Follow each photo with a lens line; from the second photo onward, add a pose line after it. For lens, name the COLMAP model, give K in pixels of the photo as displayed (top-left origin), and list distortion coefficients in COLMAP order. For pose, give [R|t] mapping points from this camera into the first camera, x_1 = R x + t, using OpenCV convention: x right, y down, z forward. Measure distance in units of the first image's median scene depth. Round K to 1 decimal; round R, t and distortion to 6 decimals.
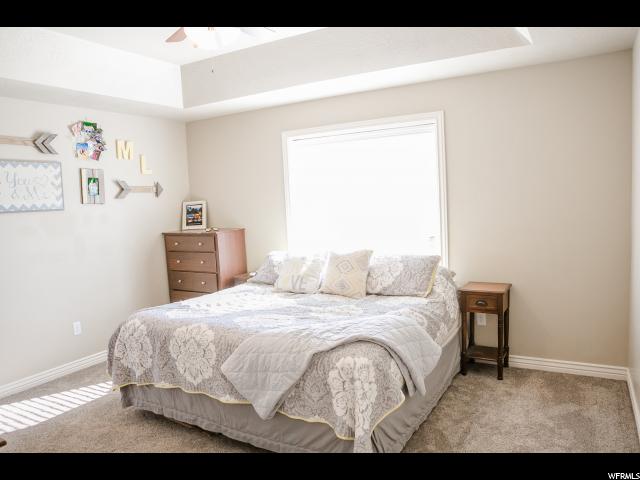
lens RADIAL K [[437.6, 0, 320.6], [0, 437.6, 239.4], [0, 0, 1]] dist [-0.091503, 0.029084]
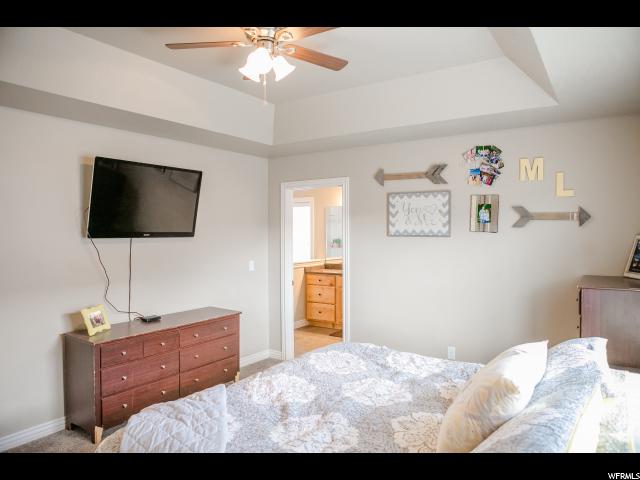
lens RADIAL K [[437.6, 0, 321.0], [0, 437.6, 238.9], [0, 0, 1]] dist [-0.091503, 0.029084]
pose [[-0.101250, 0.053875, -0.993401, 0.480425], [-0.096527, 0.993289, 0.063707, -0.101693], [0.990167, 0.102340, -0.095370, 0.800191]]
